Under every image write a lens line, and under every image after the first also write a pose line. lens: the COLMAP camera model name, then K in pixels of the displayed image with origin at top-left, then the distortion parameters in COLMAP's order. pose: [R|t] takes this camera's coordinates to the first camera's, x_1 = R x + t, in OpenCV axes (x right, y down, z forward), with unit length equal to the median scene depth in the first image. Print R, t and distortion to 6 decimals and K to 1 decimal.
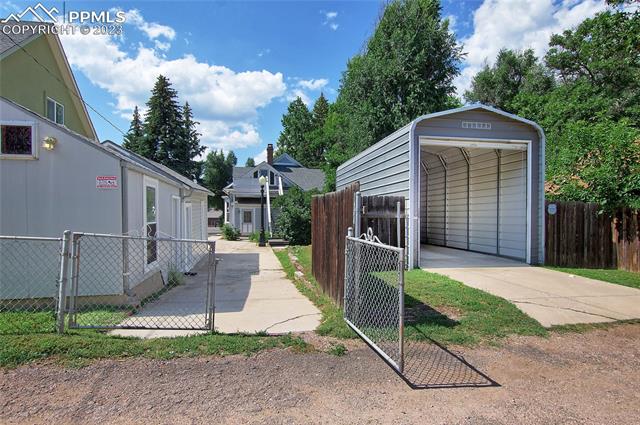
lens RADIAL K [[358.7, 0, 319.6], [0, 358.7, 215.2], [0, 0, 1]] dist [-0.001734, -0.000277]
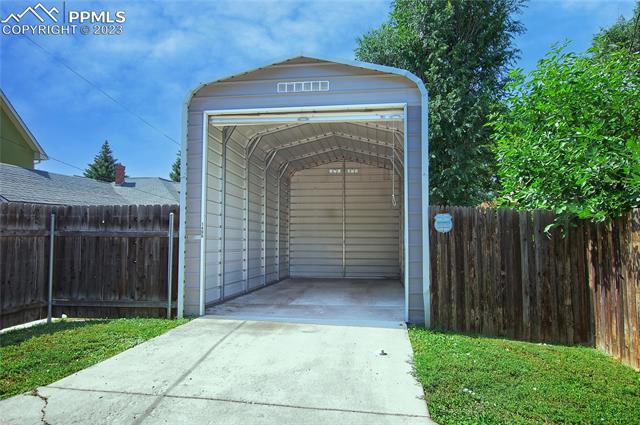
lens RADIAL K [[436.7, 0, 319.9], [0, 436.7, 212.8], [0, 0, 1]] dist [-0.006196, -0.000684]
pose [[0.948943, -0.015757, -0.315054, 0.673297], [-0.006626, 0.997536, -0.069850, 0.014756], [0.315378, 0.068371, 0.946500, 0.311401]]
